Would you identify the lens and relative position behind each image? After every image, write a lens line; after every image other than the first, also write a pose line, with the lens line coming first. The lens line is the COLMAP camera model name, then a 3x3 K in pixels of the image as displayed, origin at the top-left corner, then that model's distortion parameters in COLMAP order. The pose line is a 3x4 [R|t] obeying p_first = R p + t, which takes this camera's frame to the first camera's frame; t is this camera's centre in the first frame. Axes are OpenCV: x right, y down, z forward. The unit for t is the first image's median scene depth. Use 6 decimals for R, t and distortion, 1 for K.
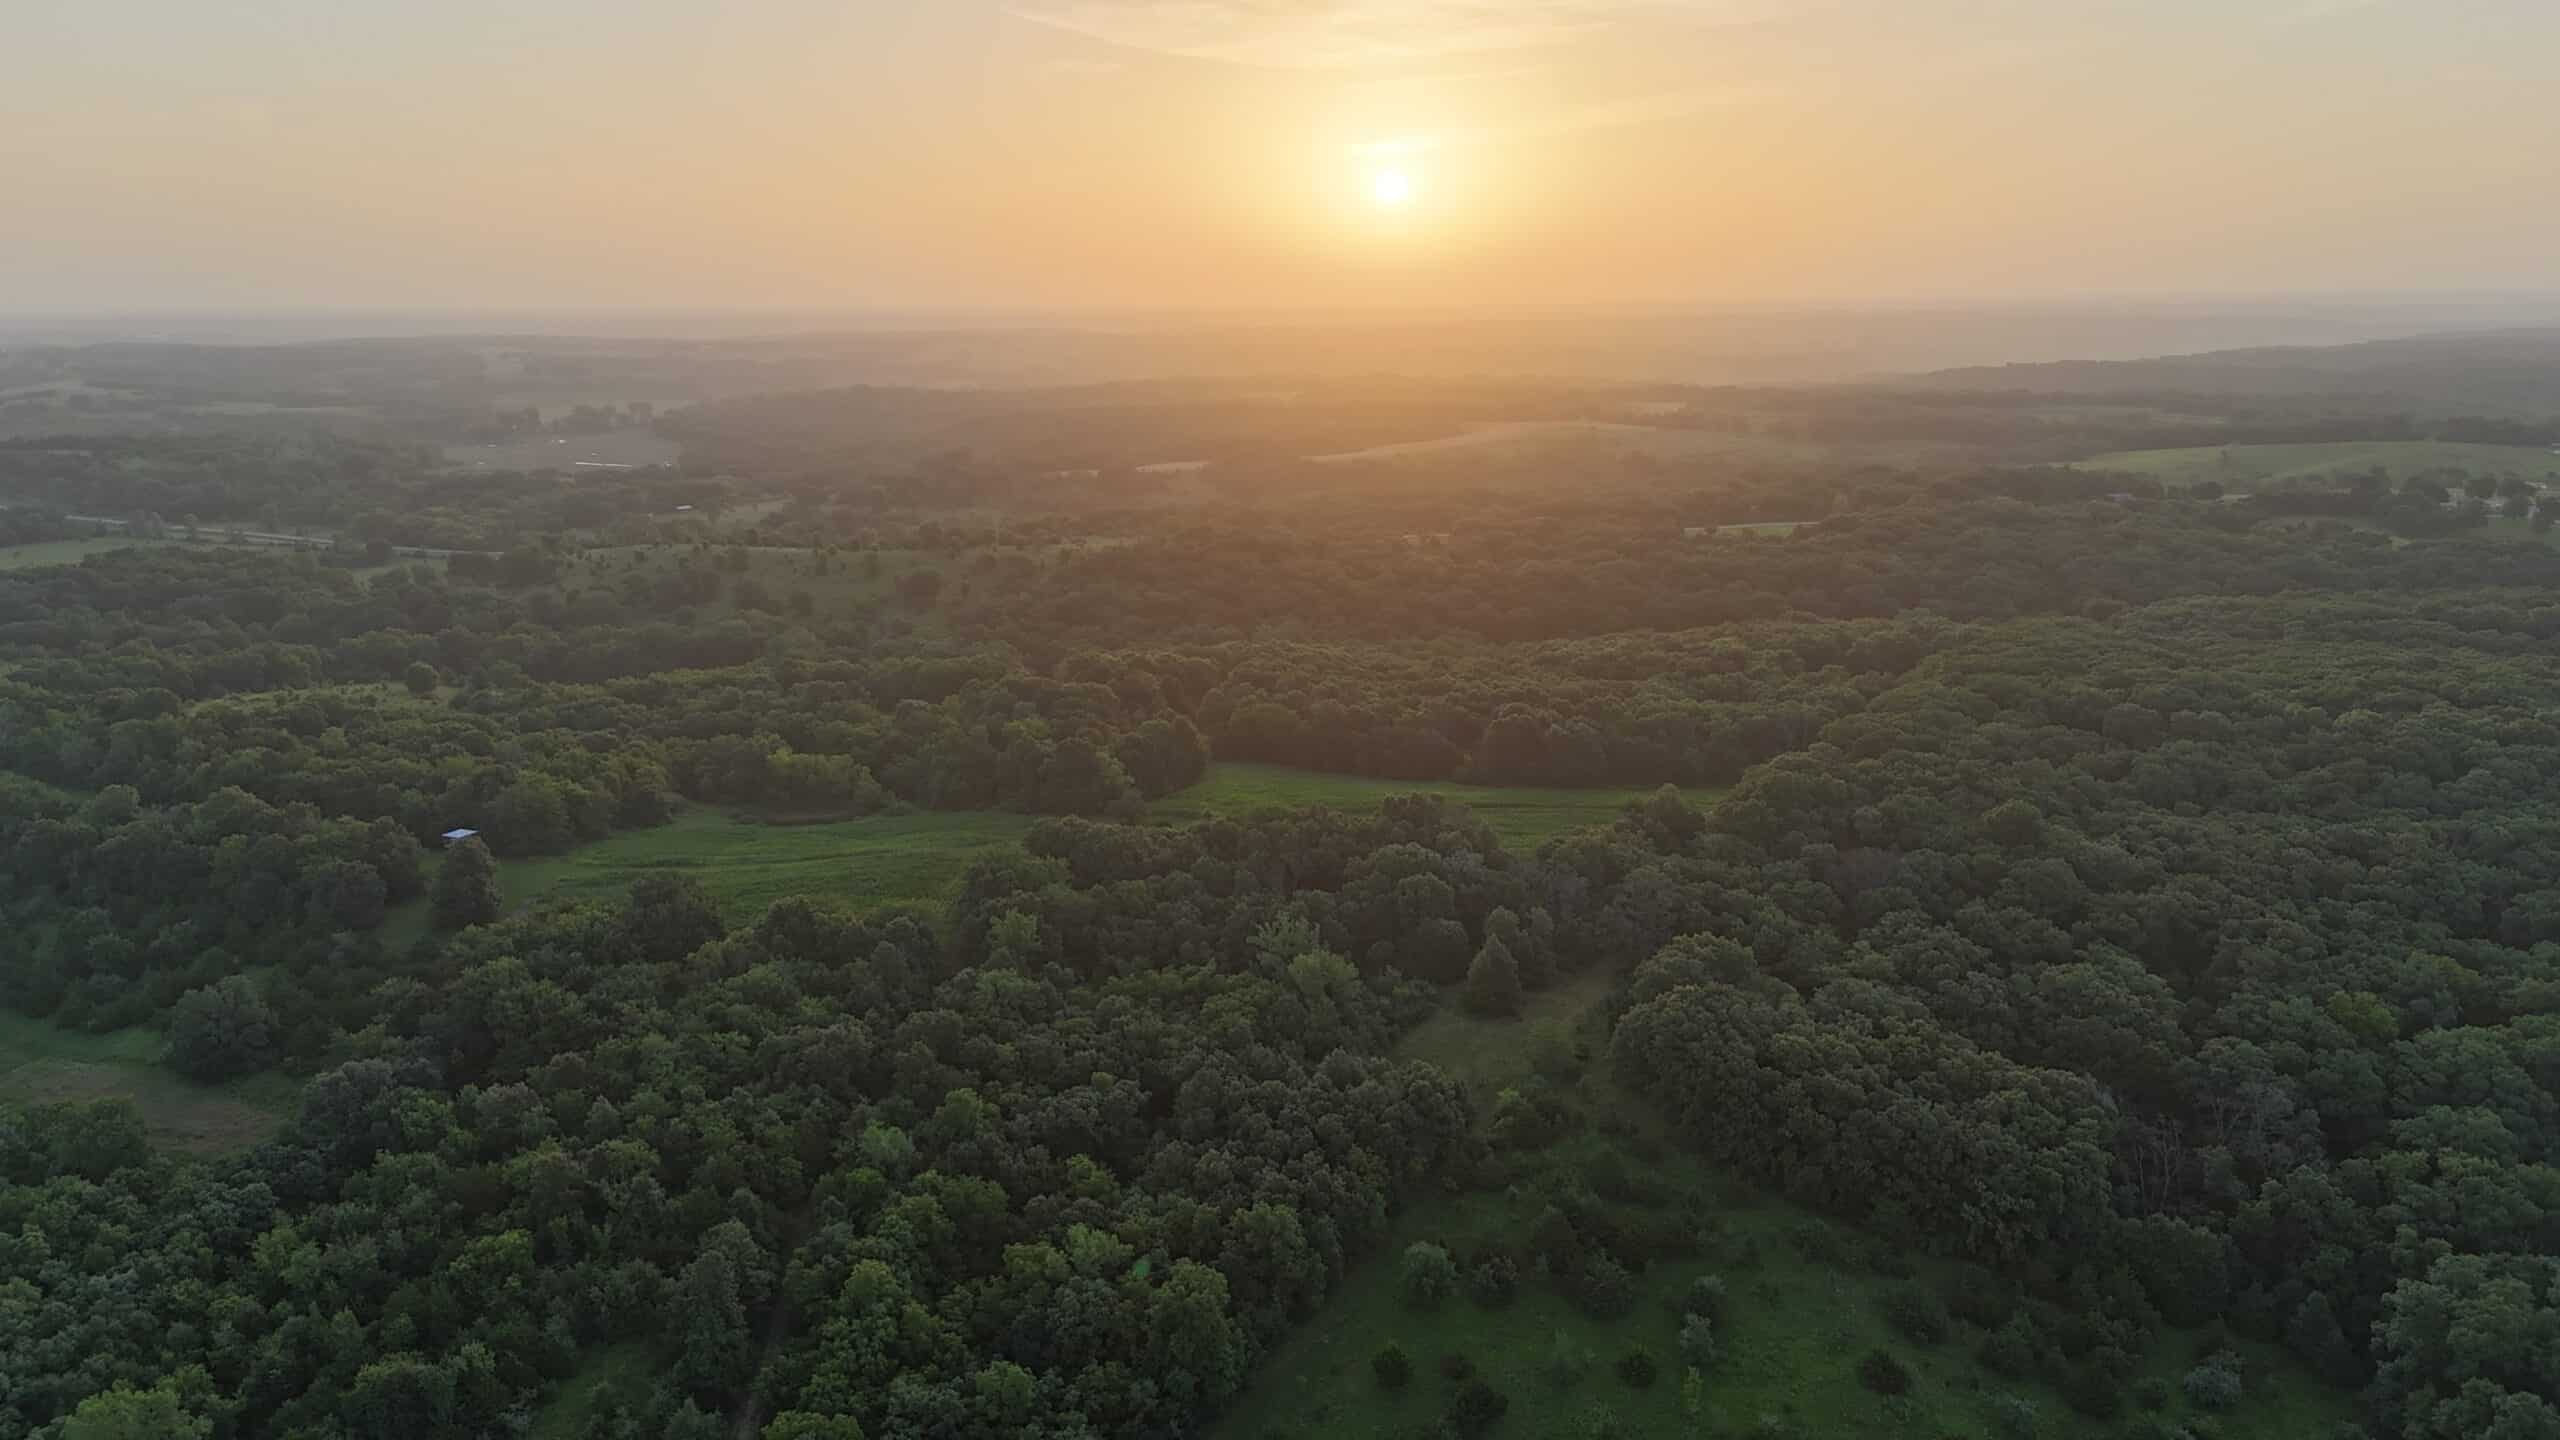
lens RADIAL K [[1883.9, 0, 1280.0], [0, 1883.9, 720.0], [0, 0, 1]] dist [0.074433, -0.070742]
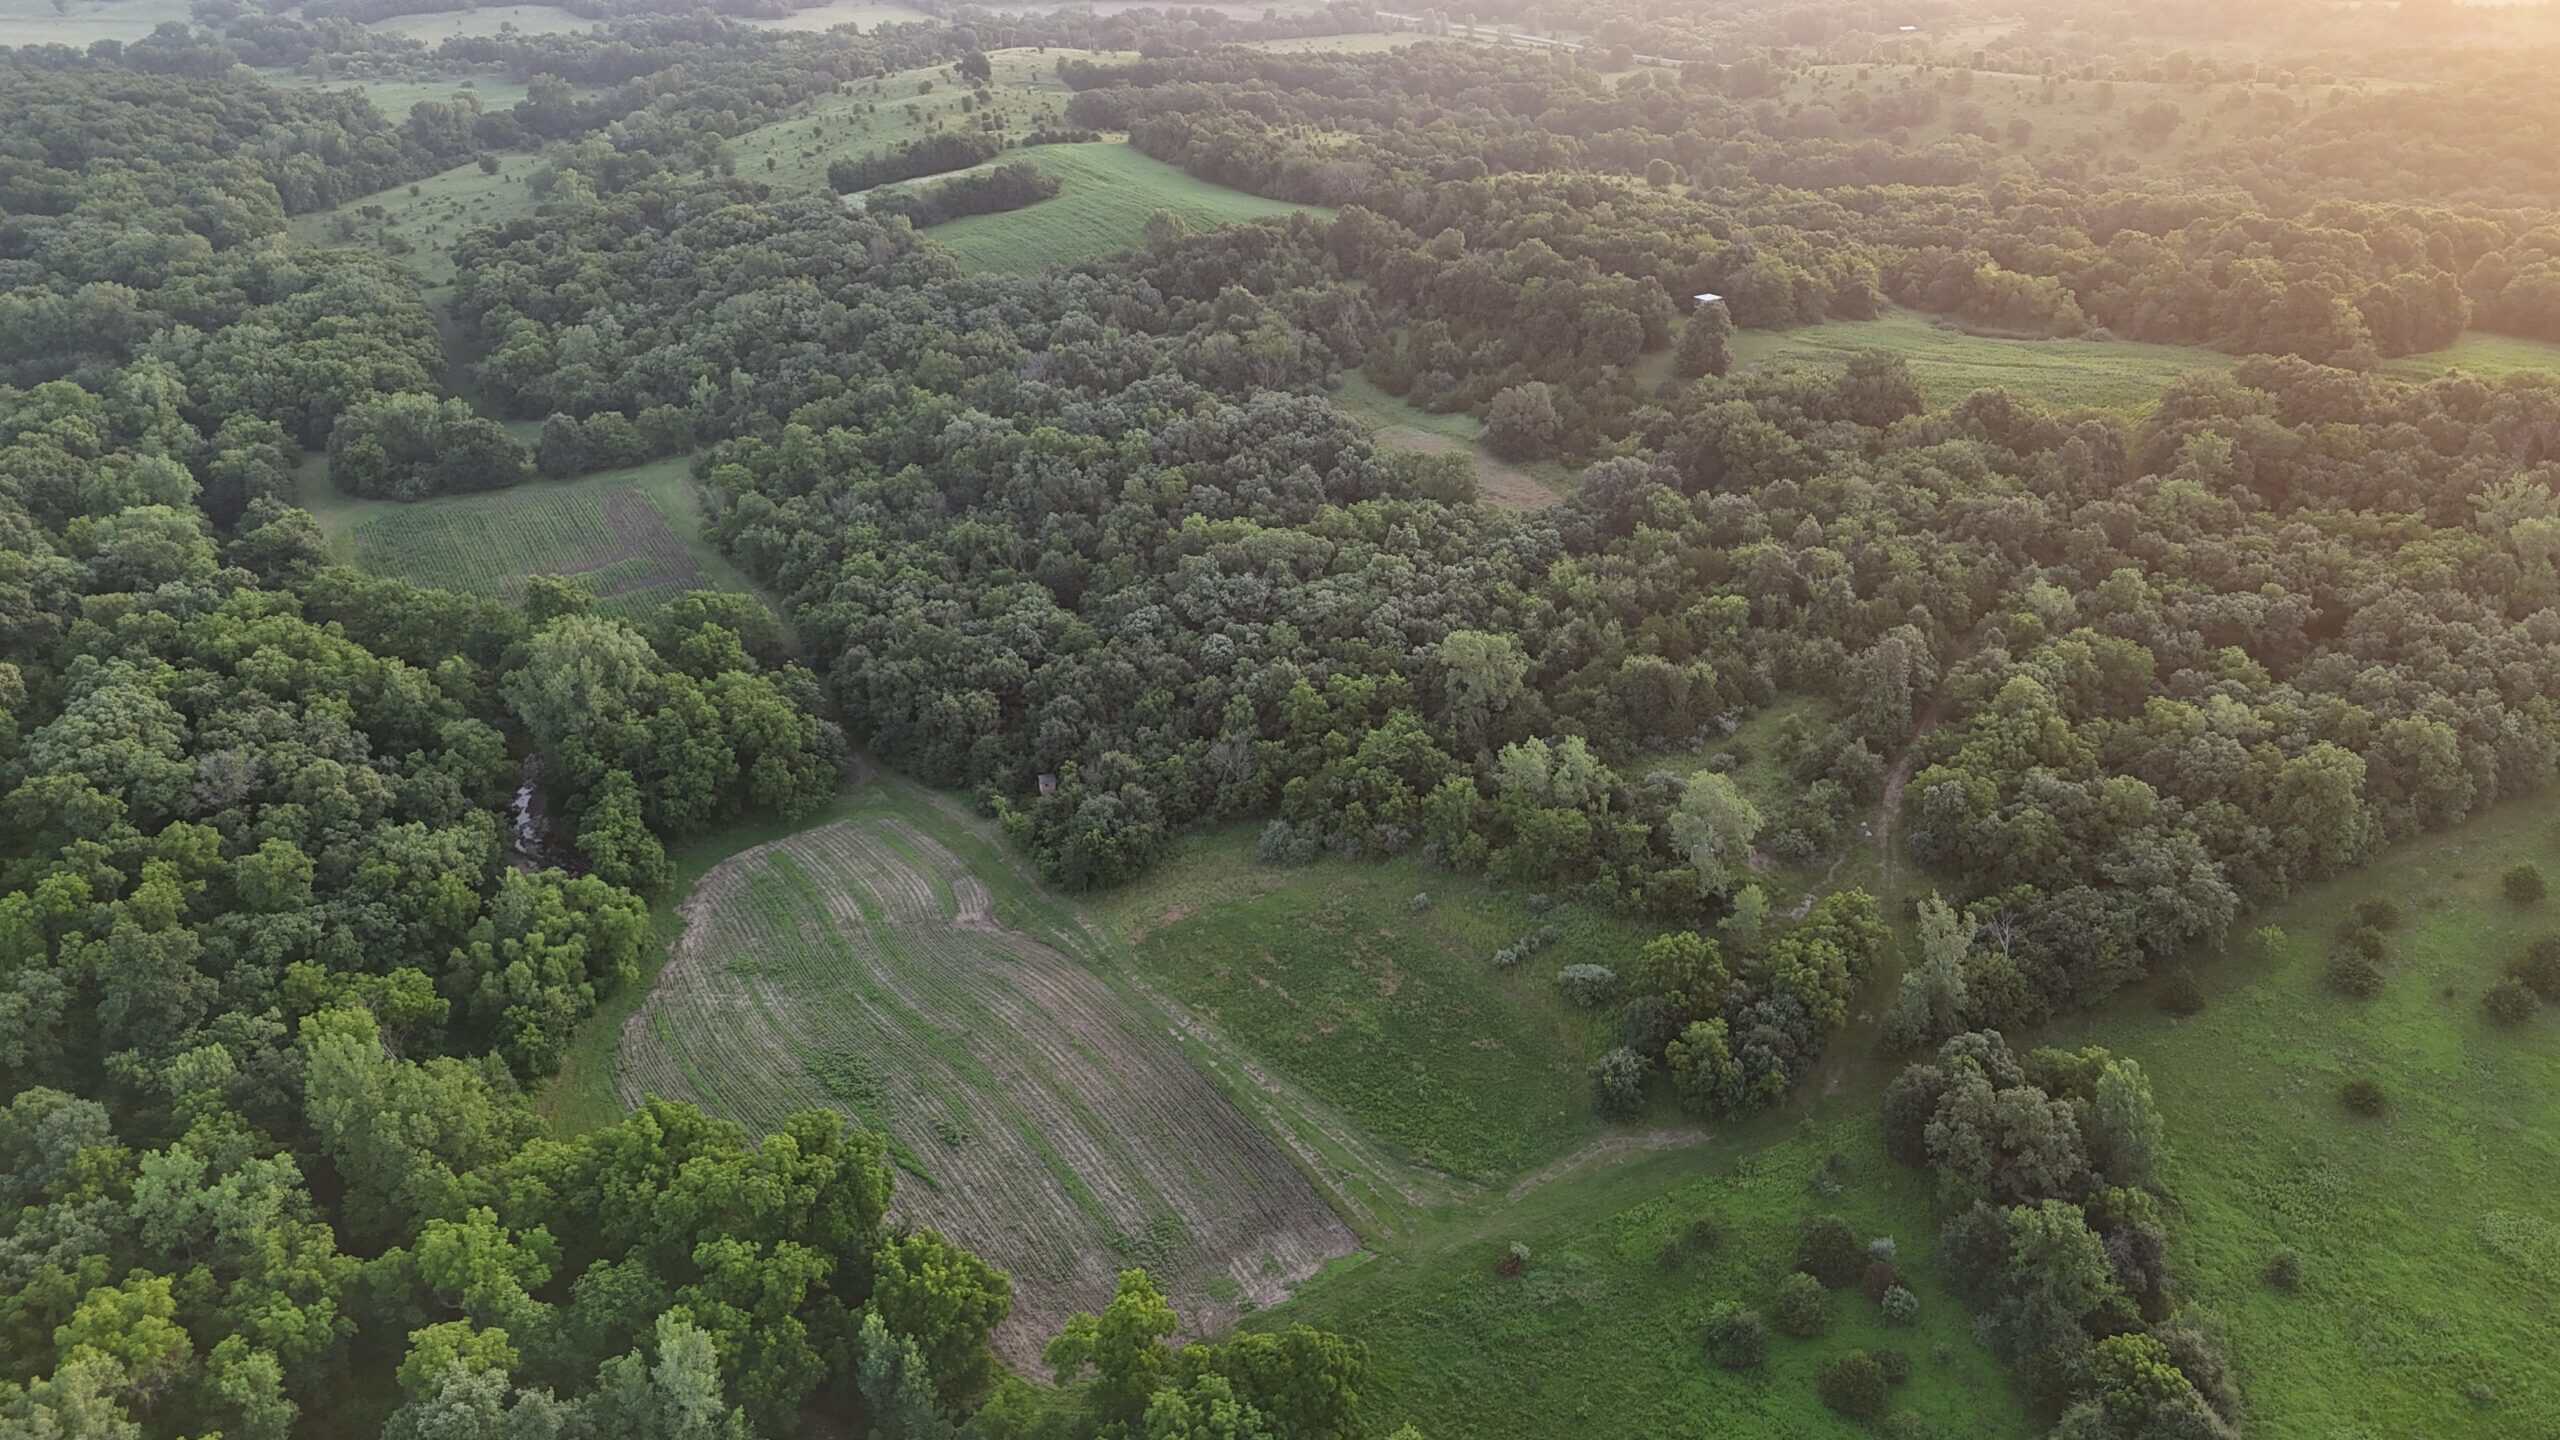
lens RADIAL K [[1883.9, 0, 1280.0], [0, 1883.9, 720.0], [0, 0, 1]] dist [0.074433, -0.070742]
pose [[0.828629, 0.238765, -0.506326, 0.005484], [-0.115923, 0.958060, 0.262073, 0.060290], [0.547664, -0.158467, 0.821555, -0.253350]]
